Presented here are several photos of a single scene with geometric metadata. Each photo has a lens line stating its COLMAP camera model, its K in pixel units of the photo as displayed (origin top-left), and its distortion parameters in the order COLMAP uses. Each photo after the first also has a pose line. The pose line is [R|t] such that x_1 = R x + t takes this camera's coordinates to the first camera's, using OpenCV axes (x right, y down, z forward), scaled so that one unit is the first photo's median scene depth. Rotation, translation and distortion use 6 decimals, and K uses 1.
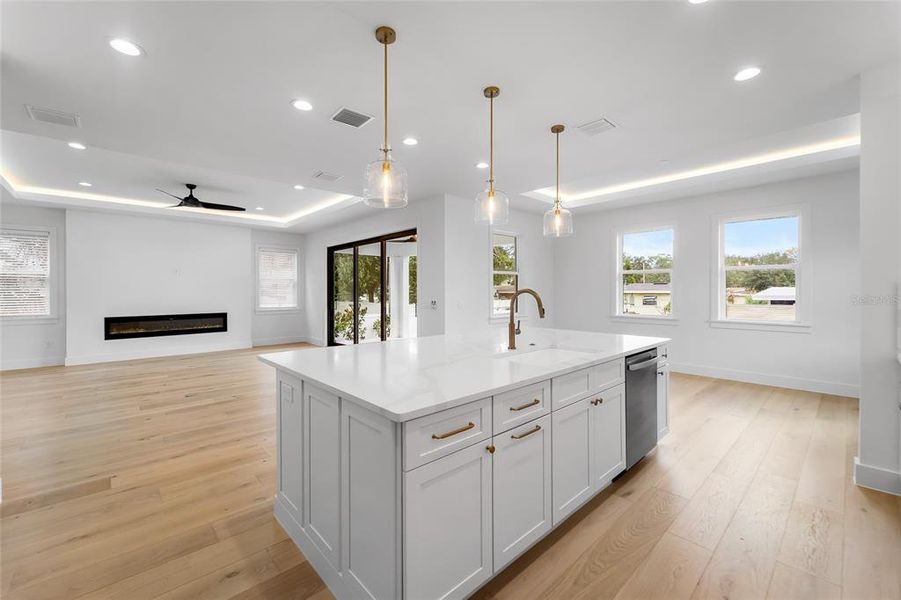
lens RADIAL K [[372.4, 0, 447.6], [0, 372.4, 294.2], [0, 0, 1]] dist [-0.000757, -0.000150]
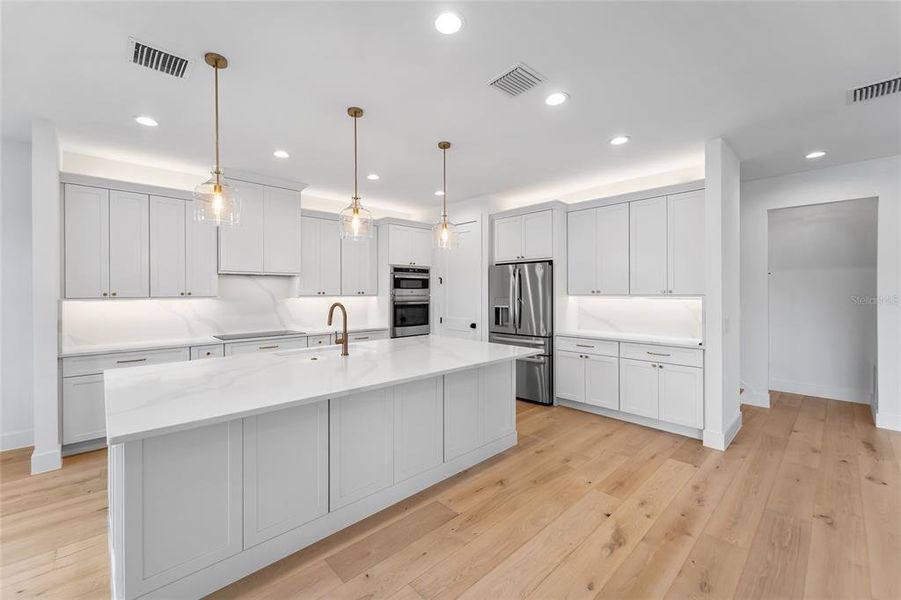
lens RADIAL K [[366.9, 0, 445.2], [0, 366.9, 291.1], [0, 0, 1]] dist [0.001465, 0.000078]
pose [[-0.999968, 0.005863, -0.005509, -0.130884], [0.005844, 0.999977, 0.003430, -0.054073], [0.005529, 0.003397, -0.999979, 2.141271]]
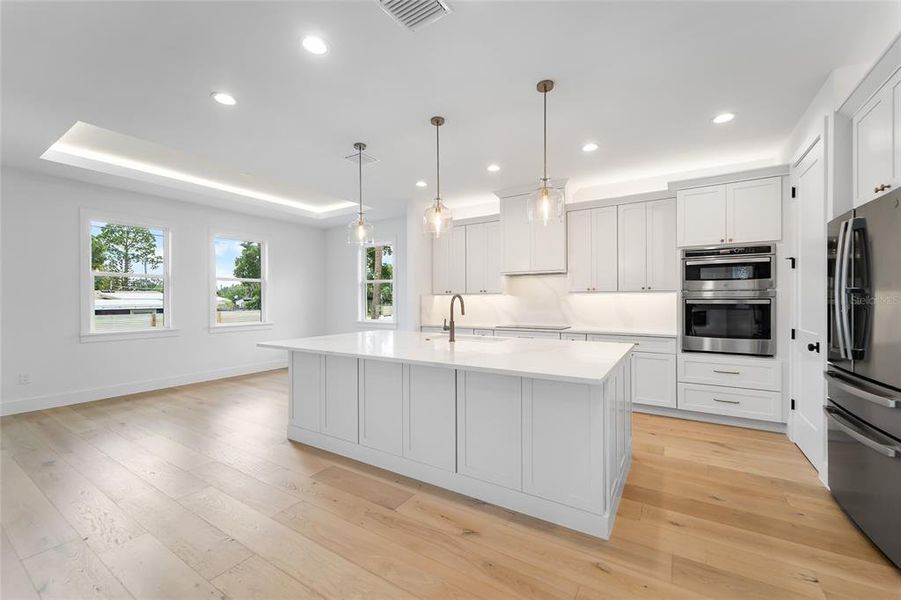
lens RADIAL K [[364.6, 0, 450.5], [0, 364.6, 300.0], [0, 0, 1]] dist [0.000435, -0.000126]
pose [[-0.260365, 0.002791, 0.965506, -1.025351], [0.010370, 0.999946, -0.000094, 0.004665], [-0.965454, 0.009988, -0.260380, 1.335340]]
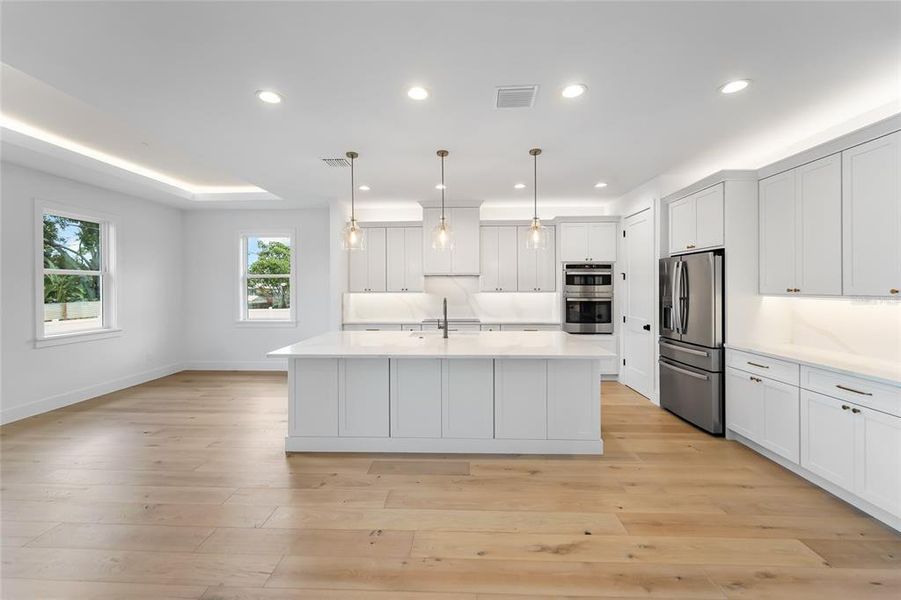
lens RADIAL K [[369.8, 0, 449.3], [0, 369.8, 286.9], [0, 0, 1]] dist [-0.000031, -0.000175]
pose [[-0.709818, 0.003854, 0.704375, -0.893439], [0.008358, 0.999961, 0.002951, -0.064966], [-0.704336, 0.007982, -0.709822, 2.059870]]
